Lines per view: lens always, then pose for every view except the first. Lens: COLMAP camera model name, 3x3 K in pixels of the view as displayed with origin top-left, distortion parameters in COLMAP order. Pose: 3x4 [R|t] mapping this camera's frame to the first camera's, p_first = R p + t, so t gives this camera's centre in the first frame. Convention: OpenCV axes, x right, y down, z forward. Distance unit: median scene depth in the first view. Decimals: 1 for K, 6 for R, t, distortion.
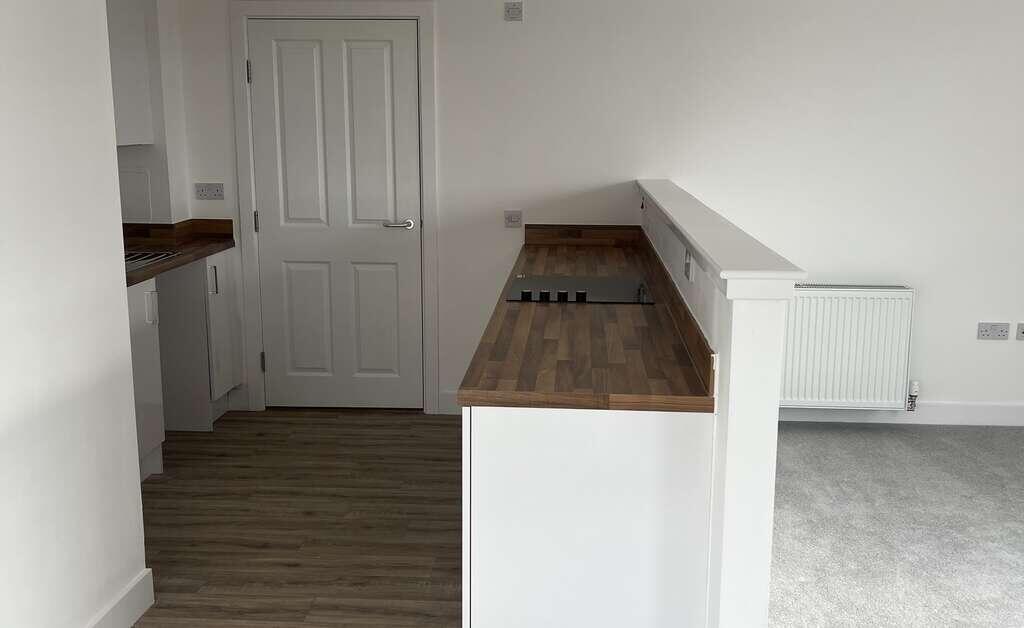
lens RADIAL K [[1015.1, 0, 512.5], [0, 1015.1, 320.9], [0, 0, 1]] dist [0.082706, 0.000000]
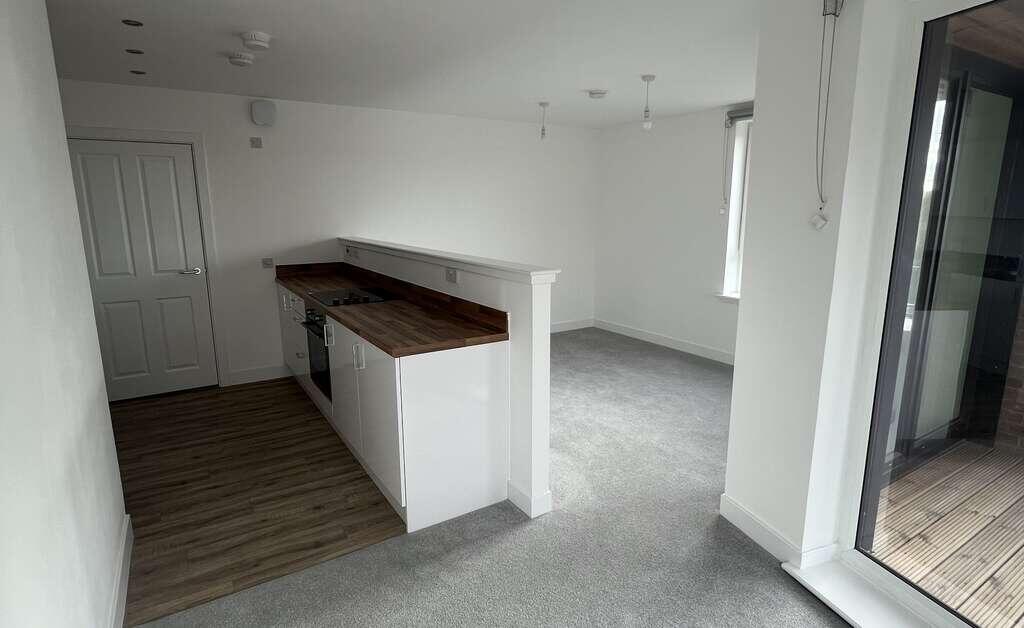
lens RADIAL K [[539.2, 0, 511.3], [0, 539.2, 307.1], [0, 0, 1]] dist [0.000490, 0.000747]
pose [[0.810832, -0.118253, 0.573208, -0.216306], [0.121474, 0.992052, 0.032829, -0.007724], [-0.572534, 0.043011, 0.818752, 0.030069]]
